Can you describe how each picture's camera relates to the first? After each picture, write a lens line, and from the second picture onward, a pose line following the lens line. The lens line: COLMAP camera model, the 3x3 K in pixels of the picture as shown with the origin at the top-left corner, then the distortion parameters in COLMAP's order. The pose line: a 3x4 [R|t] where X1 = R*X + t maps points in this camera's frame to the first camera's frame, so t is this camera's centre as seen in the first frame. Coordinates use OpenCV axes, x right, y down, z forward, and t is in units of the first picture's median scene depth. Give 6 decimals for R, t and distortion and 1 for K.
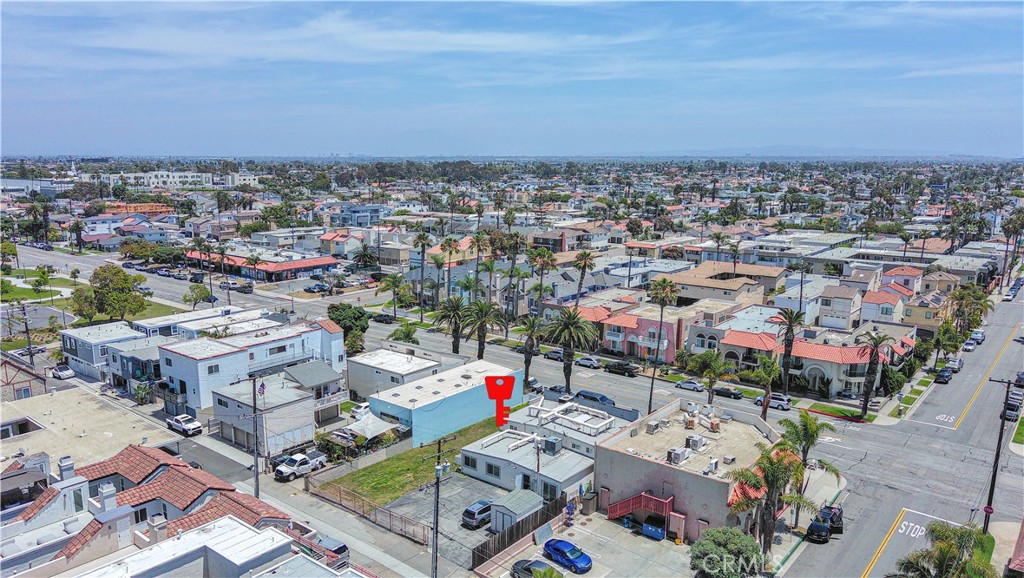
lens RADIAL K [[664.3, 0, 512.0], [0, 664.3, 289.0], [0, 0, 1]] dist [0.004051, 0.000267]
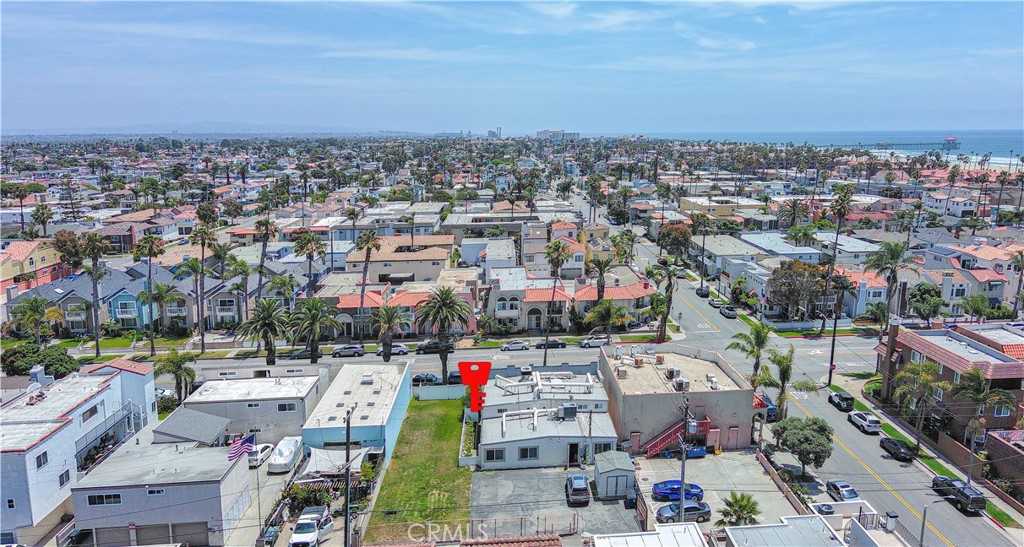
lens RADIAL K [[711.8, 0, 516.3], [0, 711.8, 249.4], [0, 0, 1]] dist [0.044050, -0.063375]
pose [[0.751107, -0.115006, 0.650086, -0.485813], [0.137573, 0.990358, 0.016252, -0.026104], [-0.645687, 0.077227, 0.759687, 0.151063]]
